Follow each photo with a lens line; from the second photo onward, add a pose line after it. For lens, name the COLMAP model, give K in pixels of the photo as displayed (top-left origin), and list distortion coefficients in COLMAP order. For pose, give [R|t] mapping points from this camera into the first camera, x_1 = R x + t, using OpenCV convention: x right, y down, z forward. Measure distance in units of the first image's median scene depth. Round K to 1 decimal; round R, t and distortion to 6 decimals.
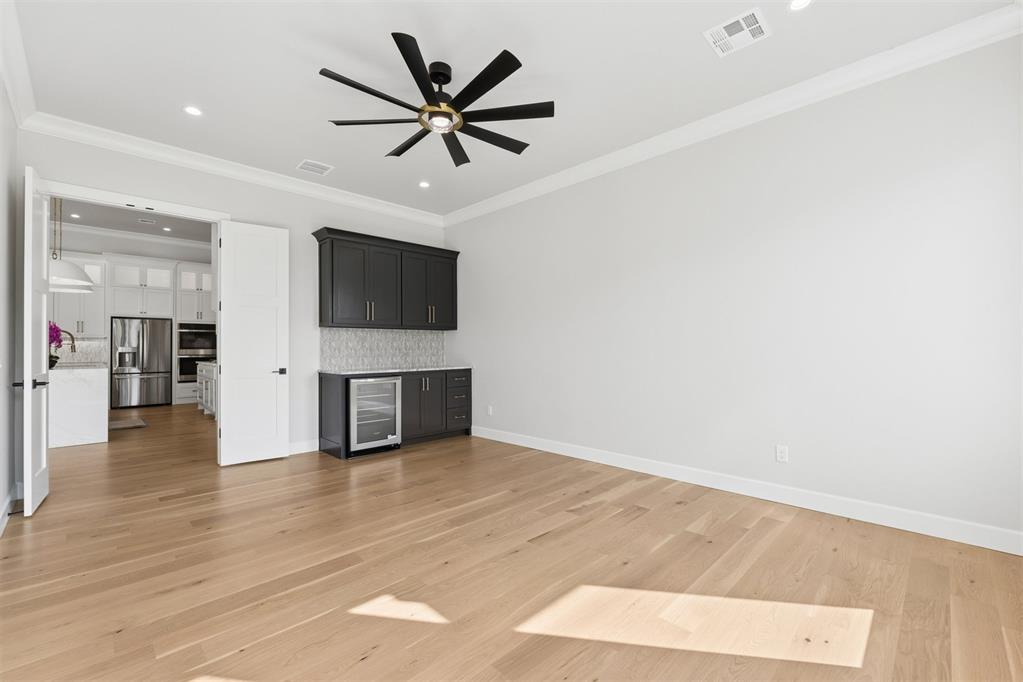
lens RADIAL K [[431.4, 0, 515.6], [0, 431.4, 345.3], [0, 0, 1]] dist [0.002080, -0.000321]
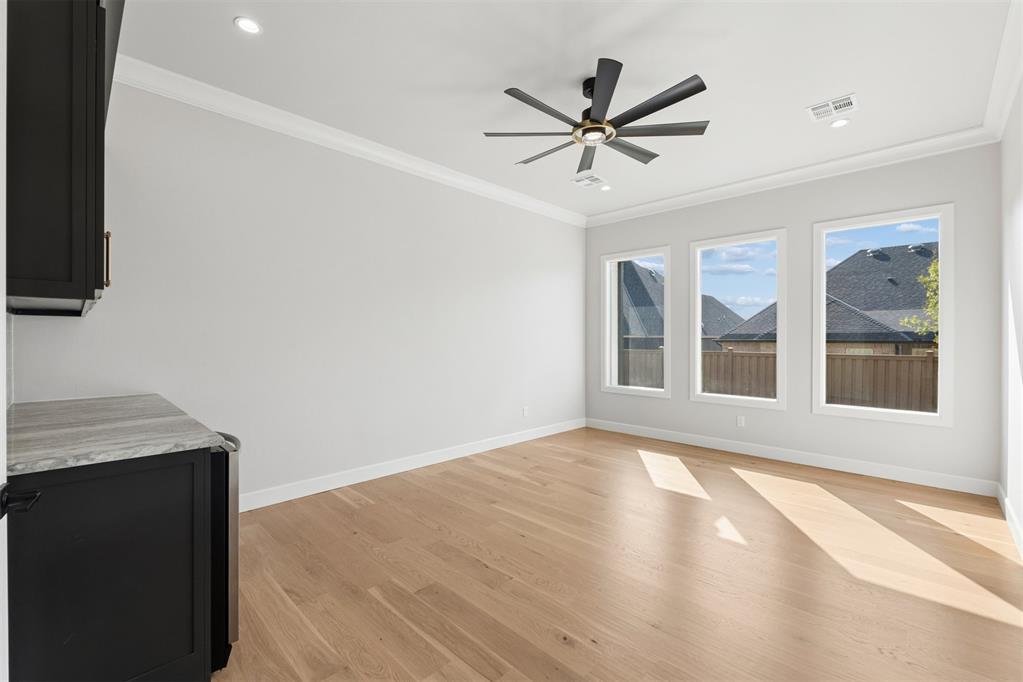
lens RADIAL K [[431.4, 0, 518.7], [0, 431.4, 342.0], [0, 0, 1]] dist [0.002080, -0.000321]
pose [[-0.011986, -0.007976, 0.999896, -0.980854], [-0.008102, 0.999936, 0.007879, -0.032107], [-0.999895, -0.008007, -0.012050, 0.965068]]
